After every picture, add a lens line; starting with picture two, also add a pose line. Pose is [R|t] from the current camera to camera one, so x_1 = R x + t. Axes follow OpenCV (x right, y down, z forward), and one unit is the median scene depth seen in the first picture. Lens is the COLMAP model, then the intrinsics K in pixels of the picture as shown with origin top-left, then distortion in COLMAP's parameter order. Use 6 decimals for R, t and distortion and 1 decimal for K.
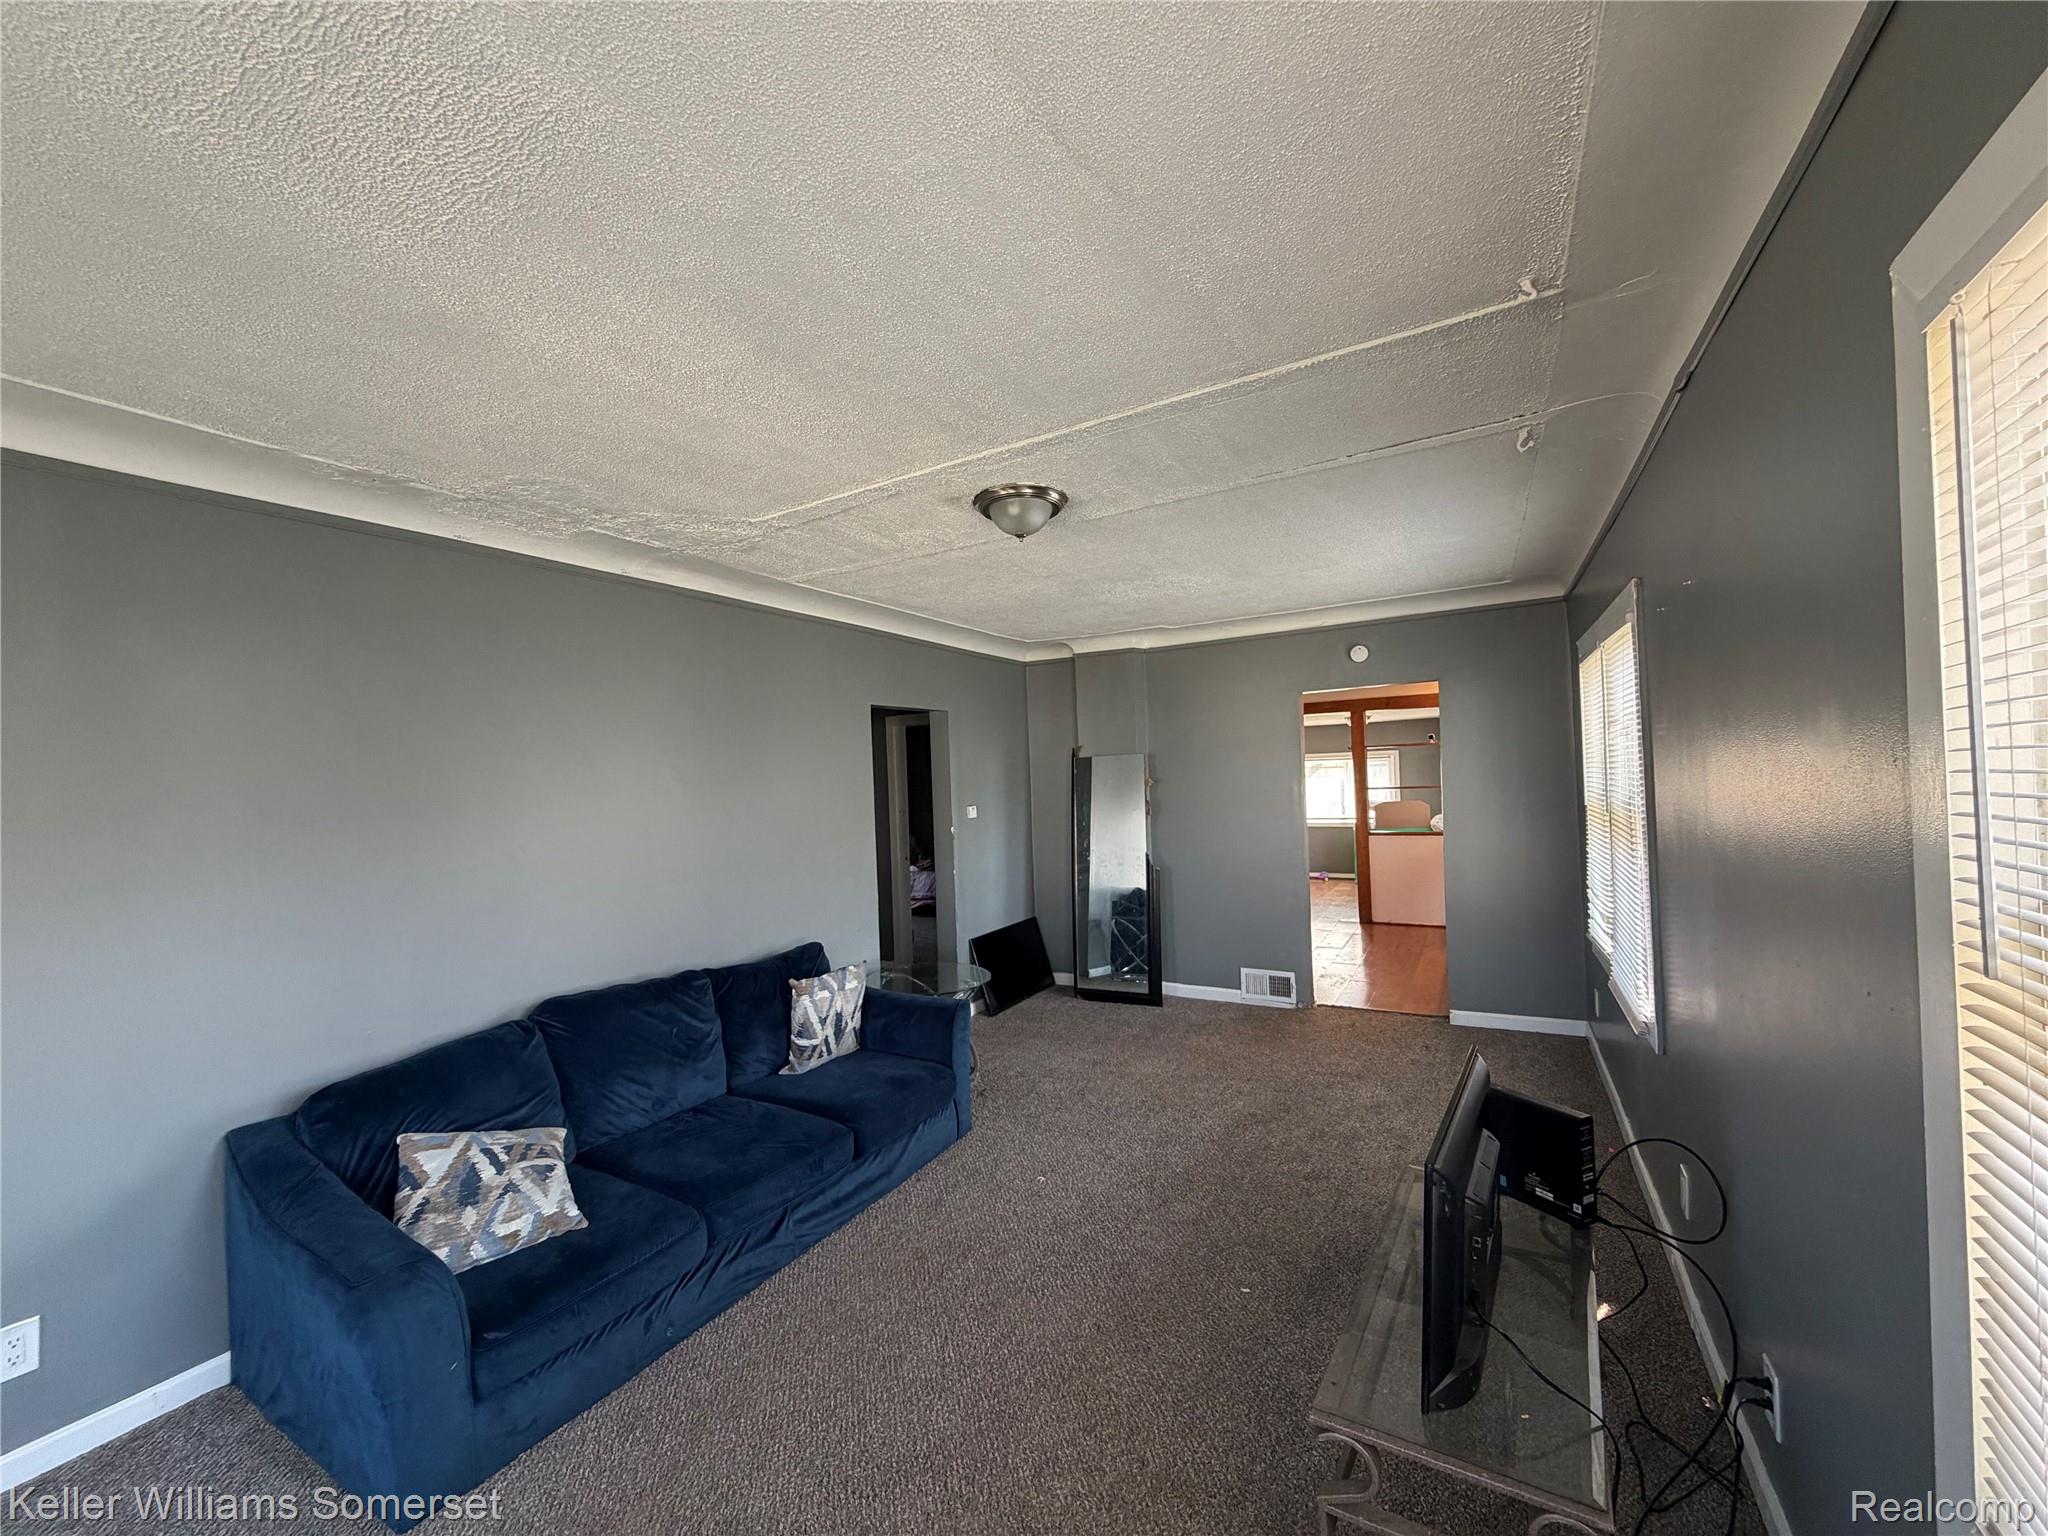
lens RADIAL K [[815.4, 0, 1019.3], [0, 815.4, 771.0], [0, 0, 1]] dist [-0.001497, 0.000335]
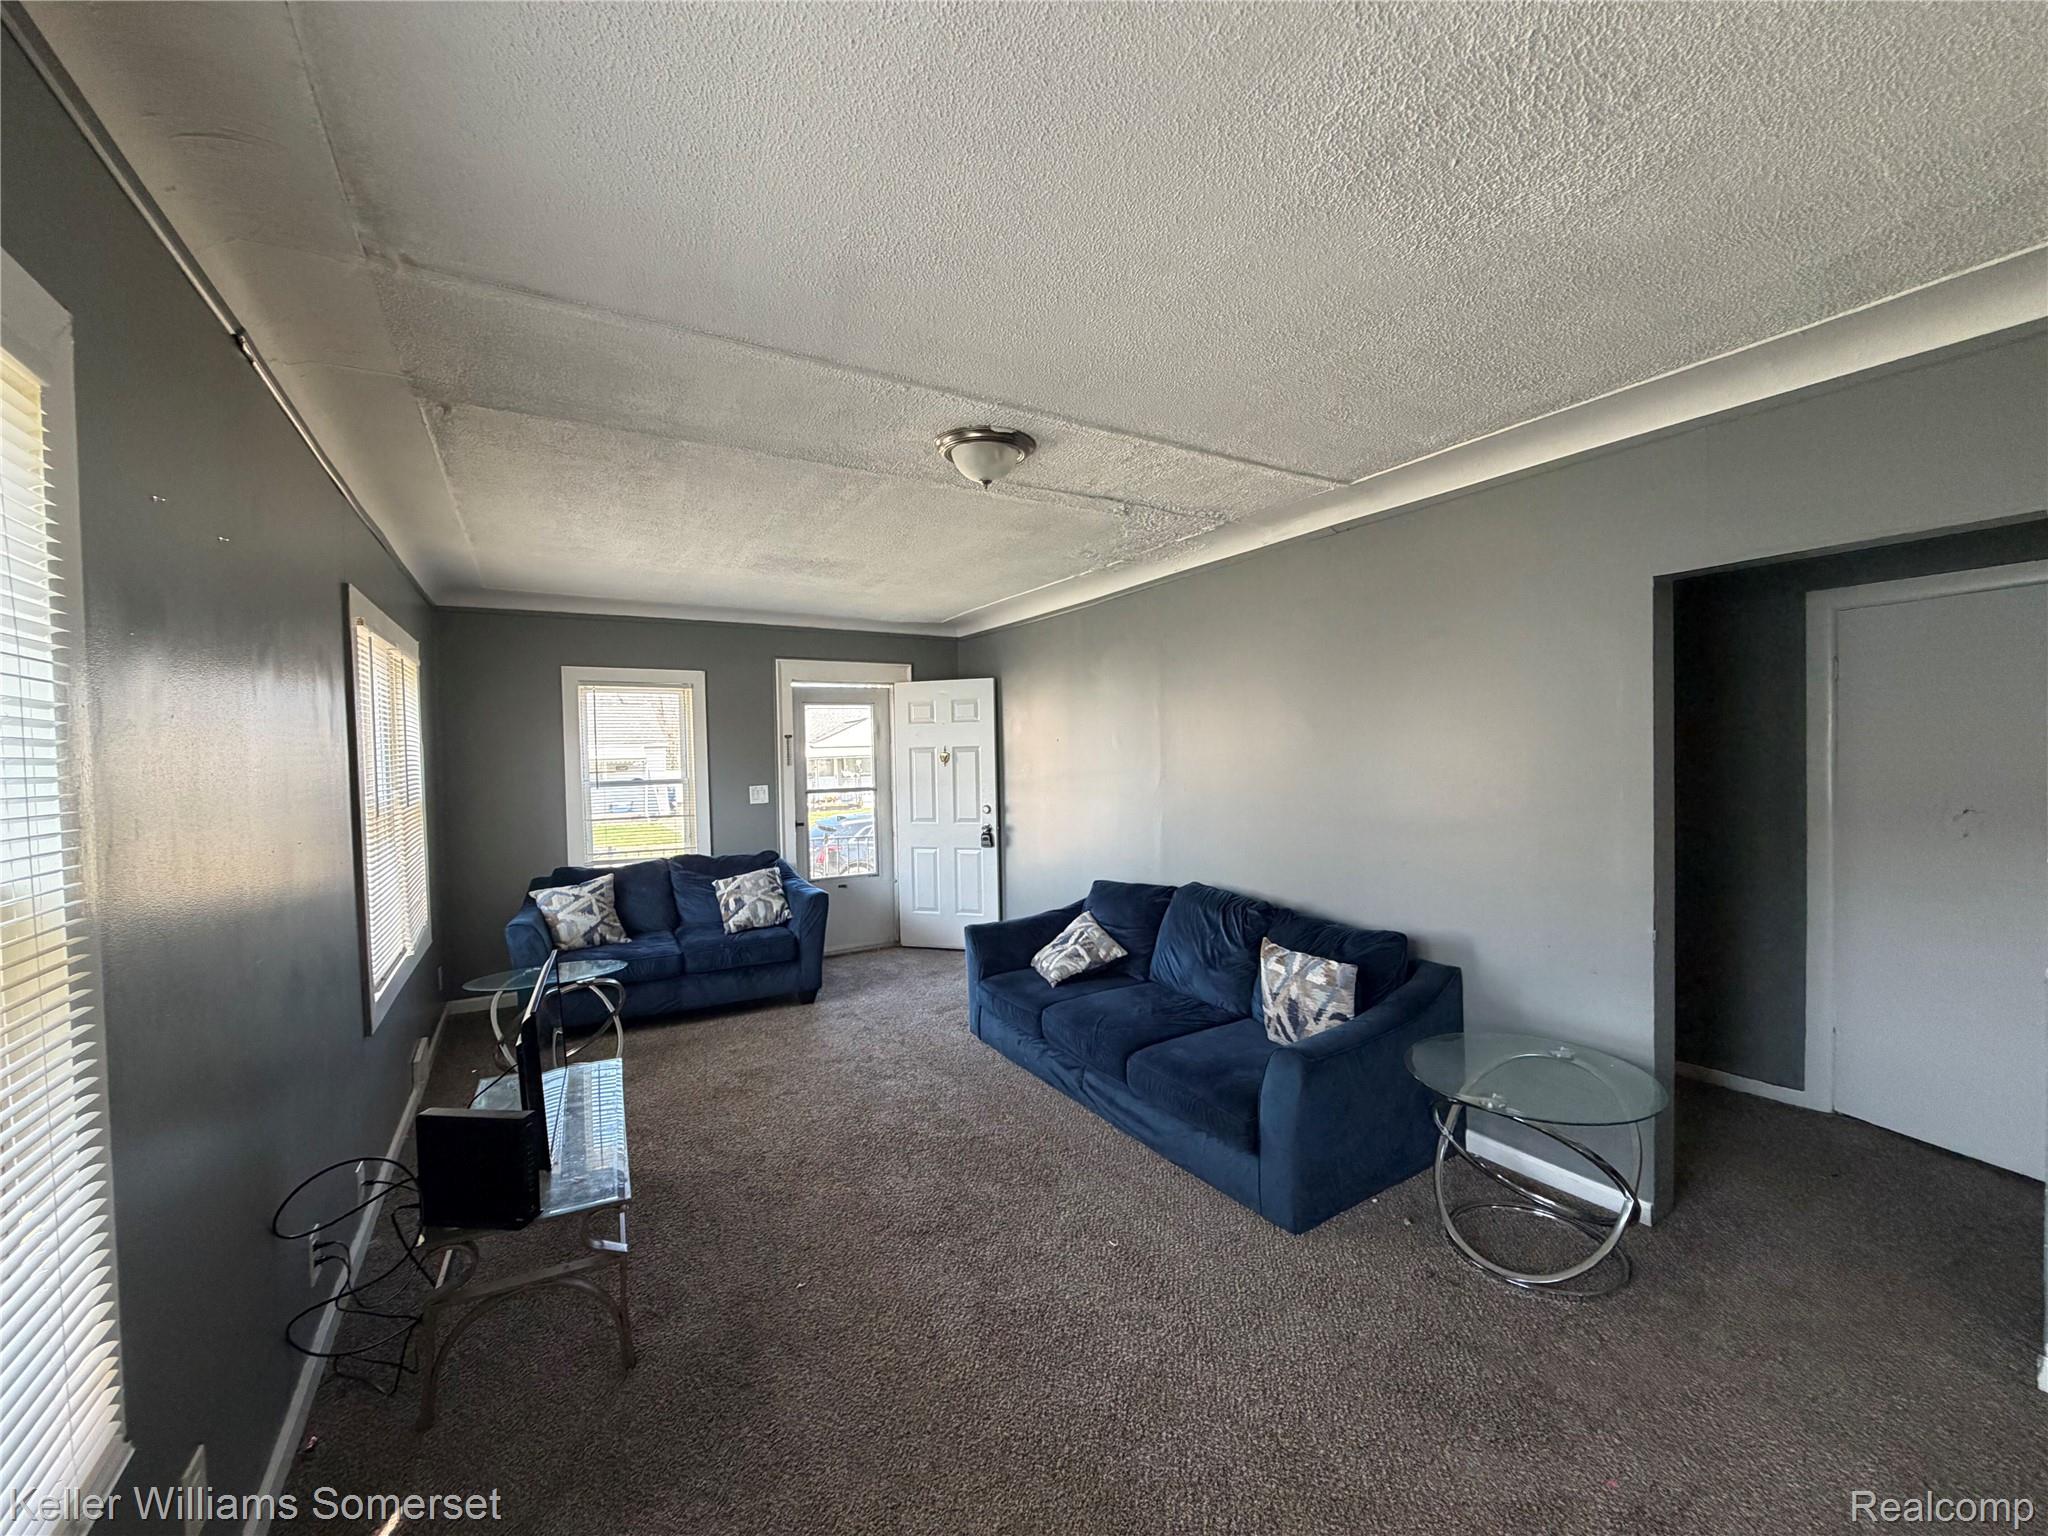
lens RADIAL K [[815.4, 0, 1019.3], [0, 815.4, 771.0], [0, 0, 1]] dist [-0.001497, 0.000335]
pose [[-0.487745, 0.069076, -0.870249, 0.684933], [0.046967, 0.997497, 0.052853, -0.003533], [0.871722, -0.015095, -0.489769, 1.230830]]
